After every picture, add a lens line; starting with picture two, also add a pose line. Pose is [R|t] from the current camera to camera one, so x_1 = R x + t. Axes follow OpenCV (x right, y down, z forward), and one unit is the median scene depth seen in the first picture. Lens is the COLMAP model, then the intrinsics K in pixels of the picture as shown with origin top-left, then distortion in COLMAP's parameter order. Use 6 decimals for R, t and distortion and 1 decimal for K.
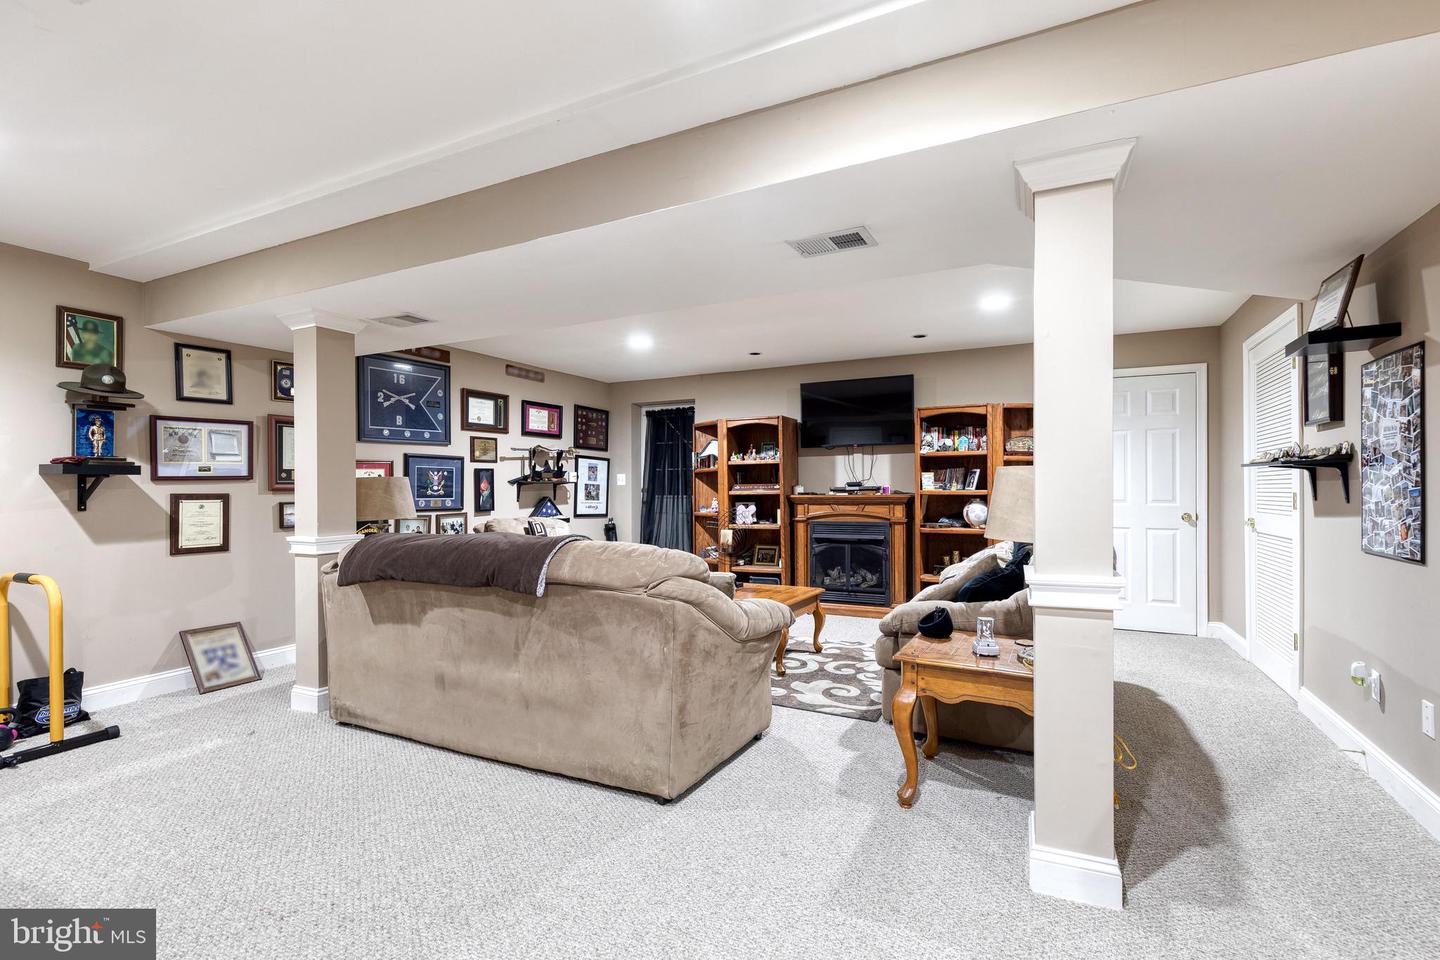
lens RADIAL K [[654.8, 0, 726.2], [0, 654.8, 486.2], [0, 0, 1]] dist [0.008264, -0.000902]
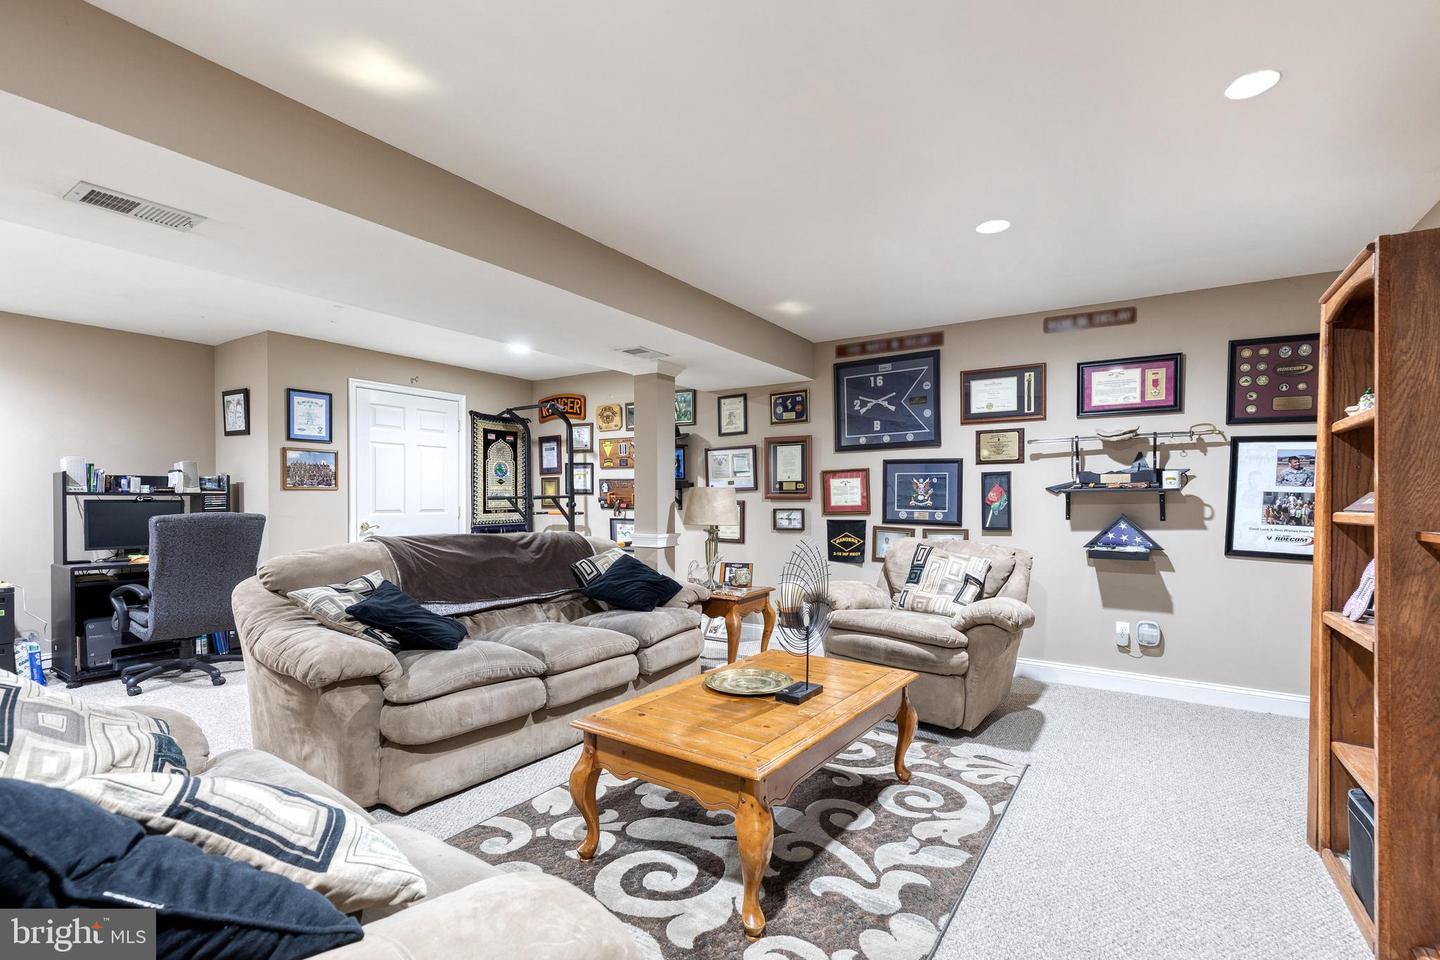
lens RADIAL K [[654.8, 0, 725.3], [0, 654.8, 490.8], [0, 0, 1]] dist [0.008264, -0.000902]
pose [[-0.111713, 0.000530, -0.993740, 0.407540], [0.002226, 0.999997, 0.000283, -0.006804], [0.993738, -0.002180, -0.111714, 0.791634]]
